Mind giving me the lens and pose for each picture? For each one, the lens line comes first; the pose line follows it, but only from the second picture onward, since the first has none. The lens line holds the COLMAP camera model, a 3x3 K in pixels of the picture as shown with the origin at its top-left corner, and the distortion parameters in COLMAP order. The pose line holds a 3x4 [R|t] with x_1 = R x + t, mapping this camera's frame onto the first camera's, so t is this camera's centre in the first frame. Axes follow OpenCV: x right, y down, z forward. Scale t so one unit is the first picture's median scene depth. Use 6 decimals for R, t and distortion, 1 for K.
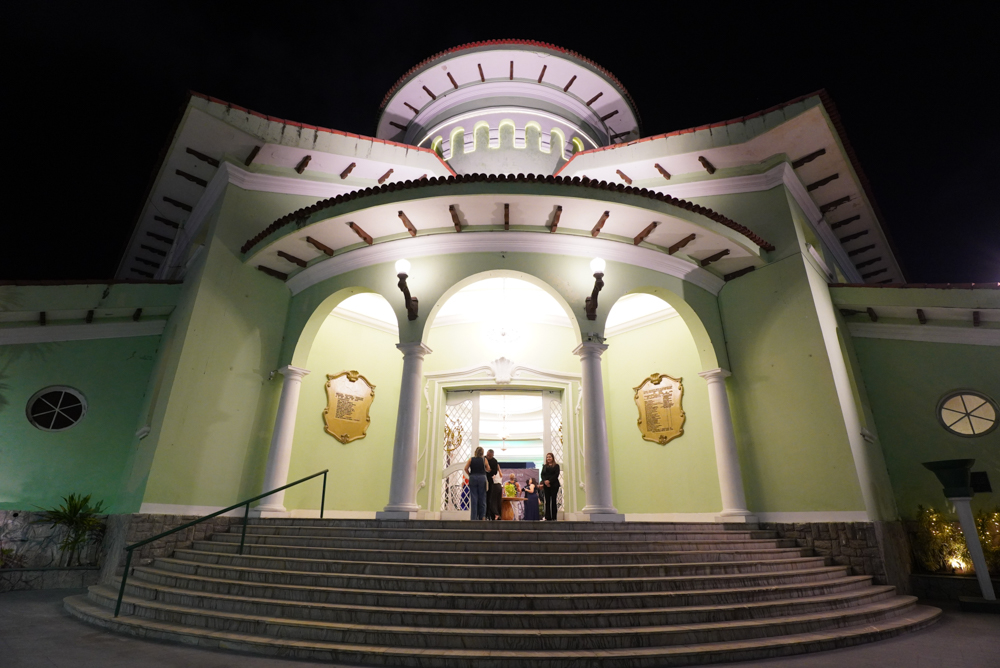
lens RADIAL K [[472.5, 0, 499.6], [0, 472.5, 334.0], [0, 0, 1]] dist [-0.025331, 0.001220]
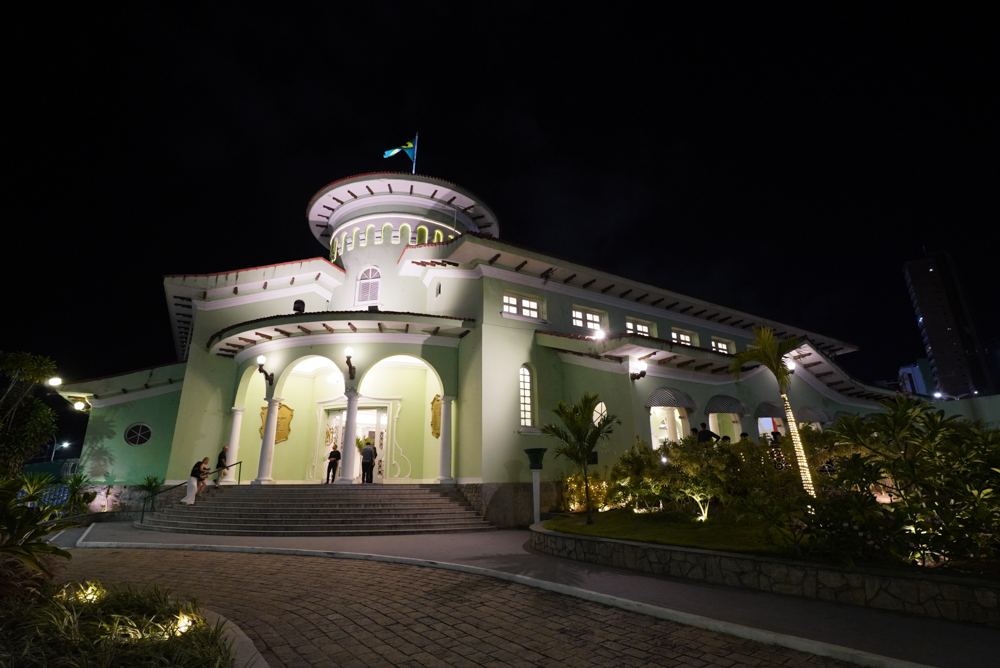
lens RADIAL K [[472.5, 0, 500.6], [0, 472.5, 334.3], [0, 0, 1]] dist [-0.025331, 0.001220]
pose [[0.973865, -0.090234, -0.208432, 1.026074], [0.105594, 0.992363, 0.063759, -0.231366], [0.201087, -0.084102, 0.975956, -0.609625]]
